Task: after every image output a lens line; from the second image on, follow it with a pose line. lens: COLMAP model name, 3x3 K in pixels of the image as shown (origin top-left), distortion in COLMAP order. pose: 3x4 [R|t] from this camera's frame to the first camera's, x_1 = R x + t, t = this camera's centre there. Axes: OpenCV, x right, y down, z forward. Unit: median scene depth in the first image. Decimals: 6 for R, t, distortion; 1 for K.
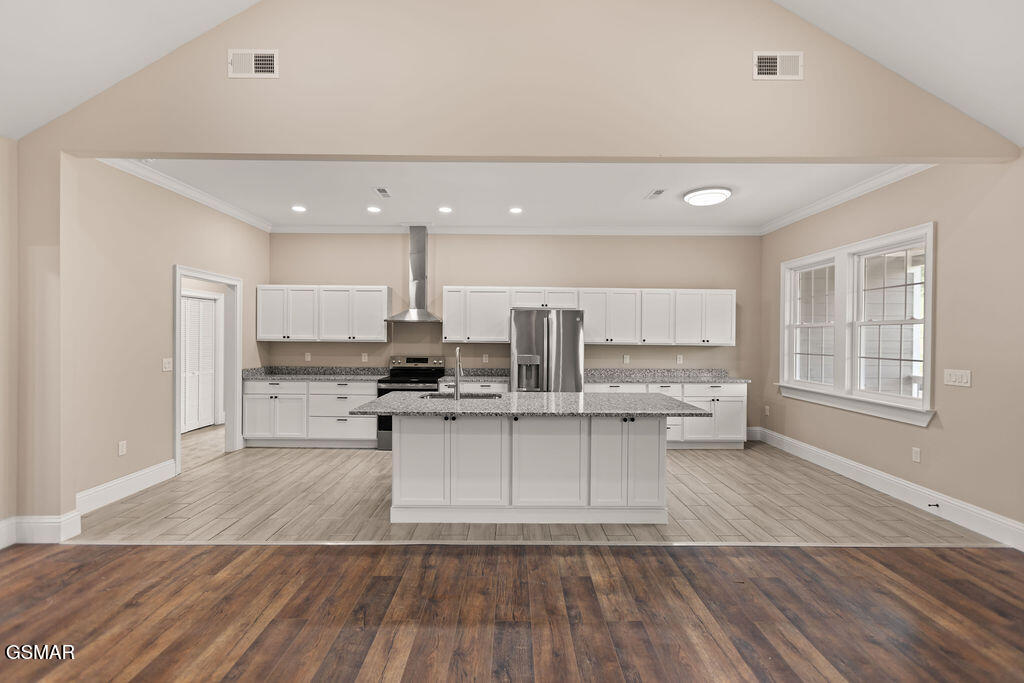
lens RADIAL K [[456.6, 0, 513.8], [0, 456.6, 338.8], [0, 0, 1]] dist [0.006669, -0.002753]
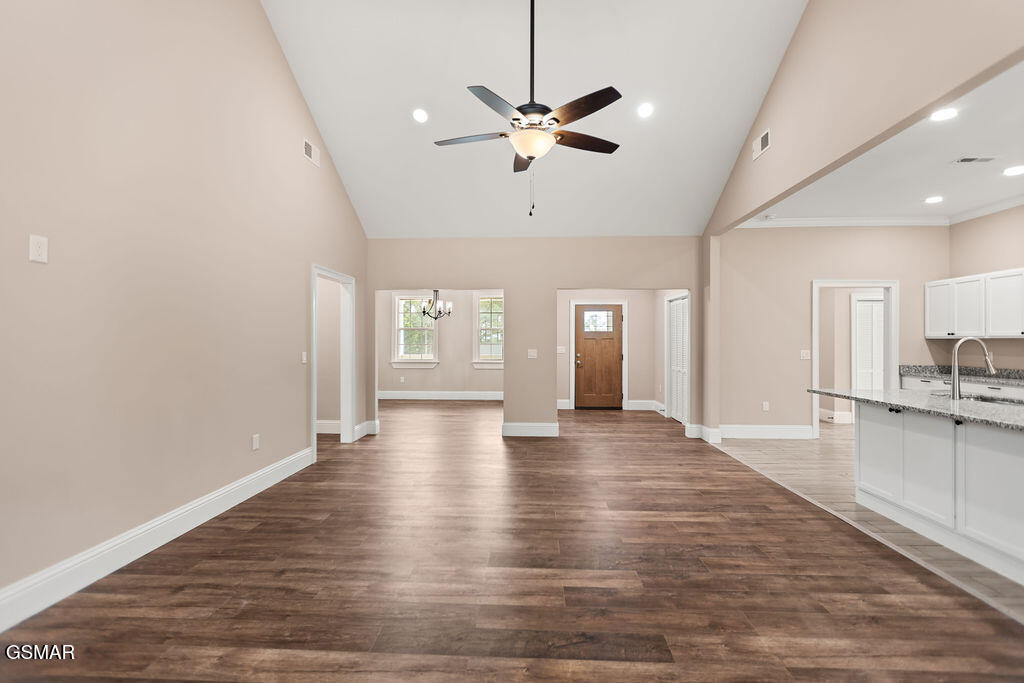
lens RADIAL K [[456.6, 0, 516.1], [0, 456.6, 340.6], [0, 0, 1]] dist [0.006669, -0.002753]
pose [[-0.044503, -0.010447, -0.998955, 0.929355], [-0.008083, 0.999916, -0.010097, 0.050790], [0.998977, 0.007625, -0.044583, 0.287925]]
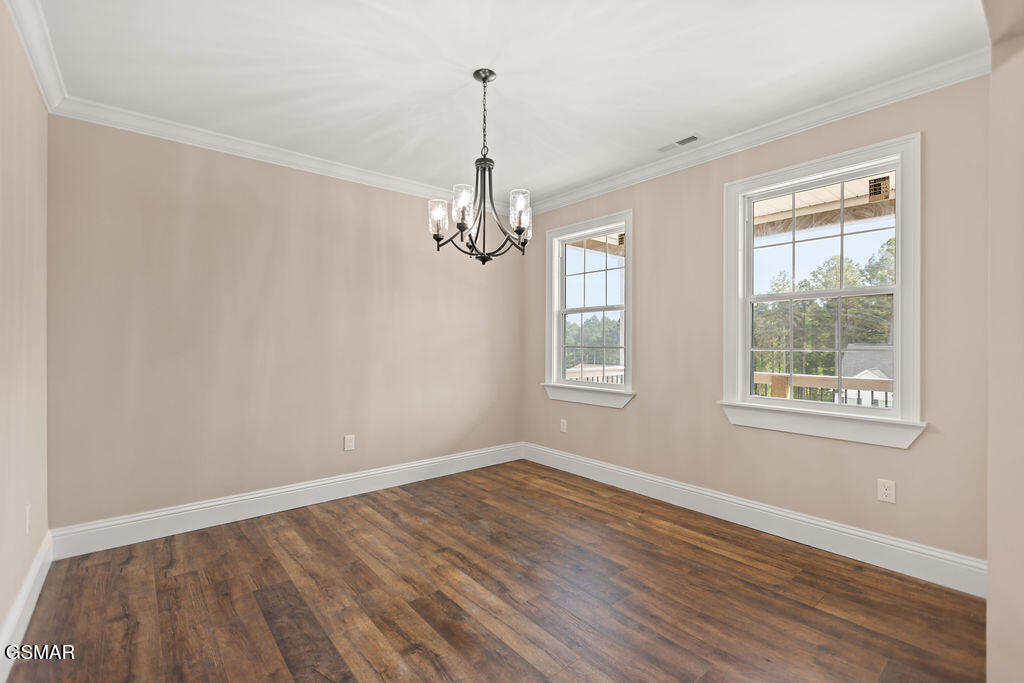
lens RADIAL K [[456.6, 0, 520.7], [0, 456.6, 340.4], [0, 0, 1]] dist [0.006669, -0.002753]
pose [[-0.759041, -0.011443, -0.650942, -1.267480], [-0.015057, 0.999887, -0.000020, 0.038113], [0.650868, 0.009787, -0.759128, 0.325433]]
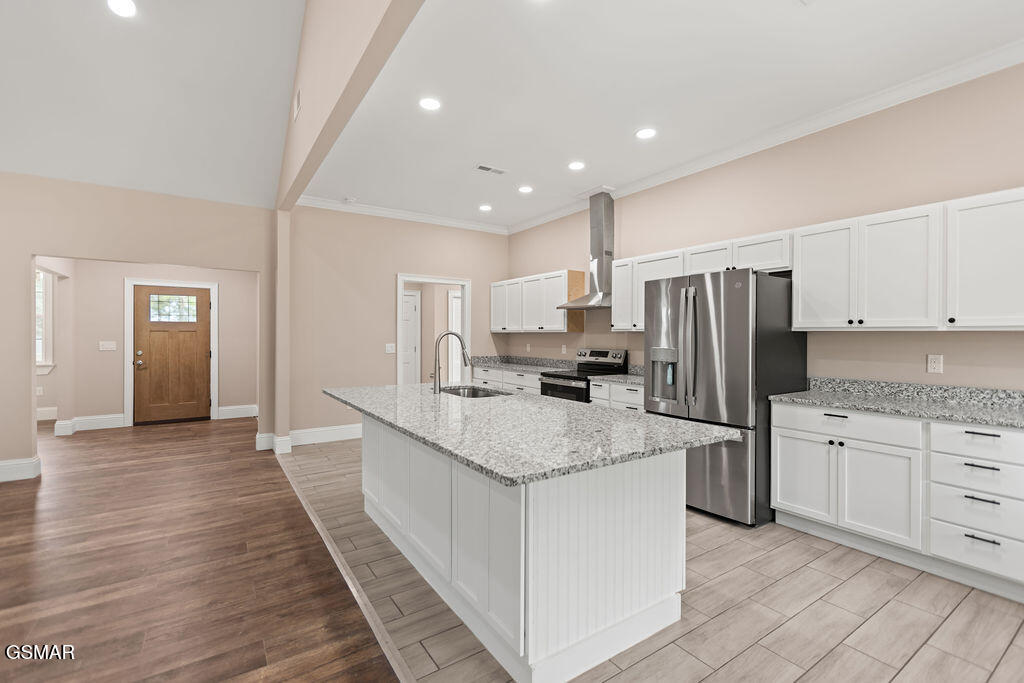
lens RADIAL K [[456.6, 0, 513.3], [0, 456.6, 337.4], [0, 0, 1]] dist [0.006669, -0.002753]
pose [[0.552859, -0.003361, -0.833268, 0.799712], [-0.002692, 0.999979, -0.005819, 0.044621], [0.833271, 0.005460, 0.552838, 0.810495]]
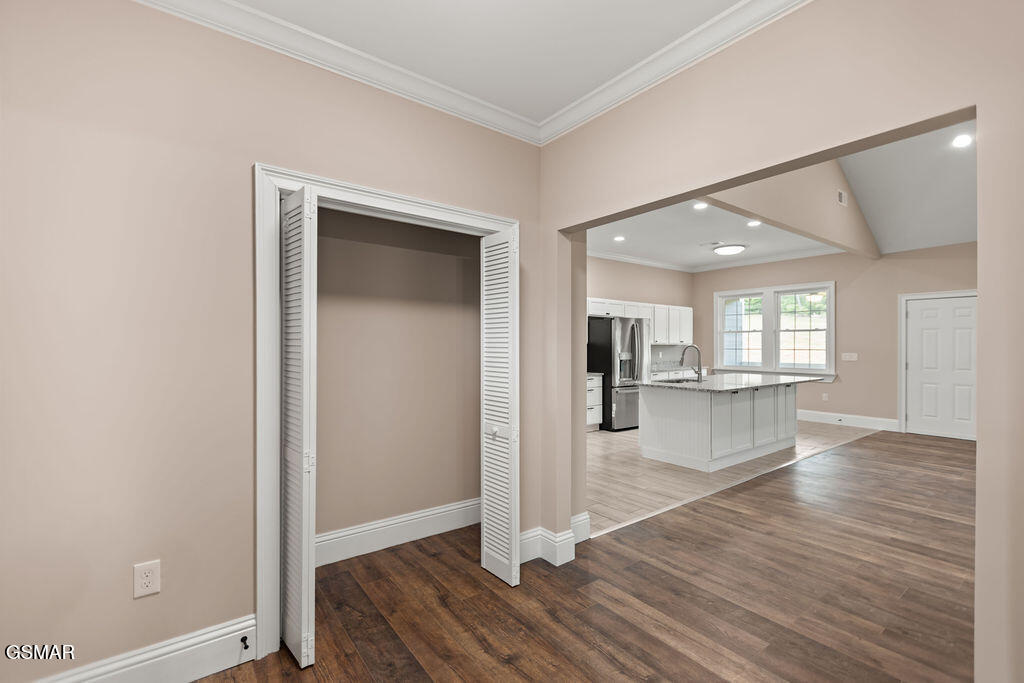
lens RADIAL K [[456.6, 0, 510.8], [0, 456.6, 345.3], [0, 0, 1]] dist [0.006669, -0.002753]
pose [[0.797646, -0.007582, 0.603079, -1.746812], [0.007185, 0.999969, 0.003070, 0.015213], [-0.603084, 0.001885, 0.797676, 0.299919]]
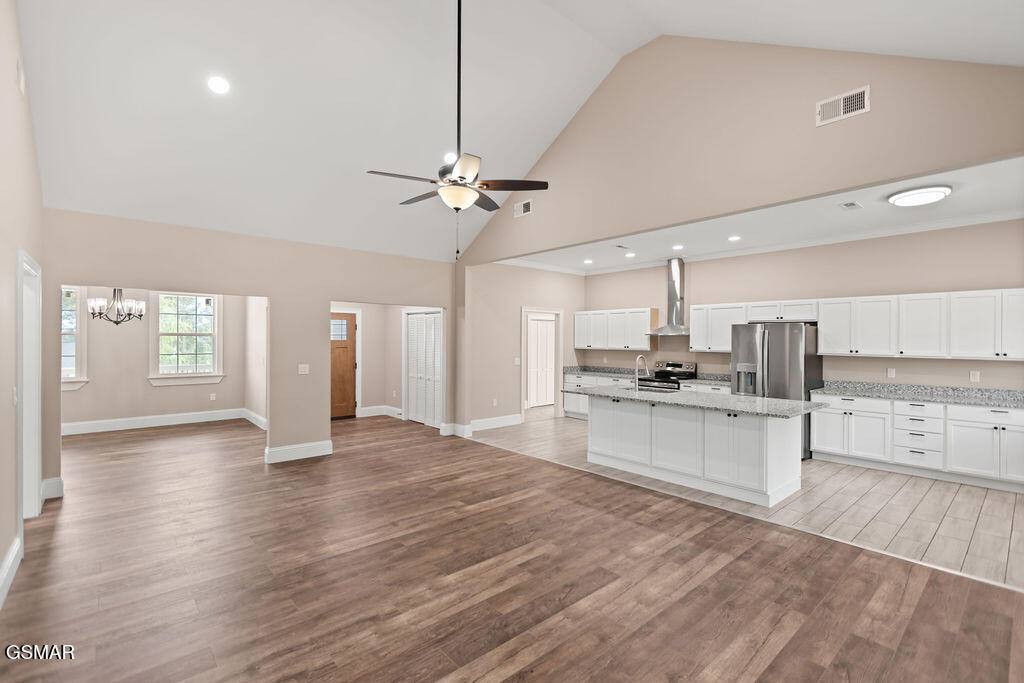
lens RADIAL K [[456.6, 0, 514.1], [0, 456.6, 345.3], [0, 0, 1]] dist [0.006669, -0.002753]
pose [[0.659062, 0.004206, -0.752077, 0.884778], [-0.004233, 0.999989, 0.001883, -0.017531], [0.752077, 0.001943, 0.659073, -0.316253]]
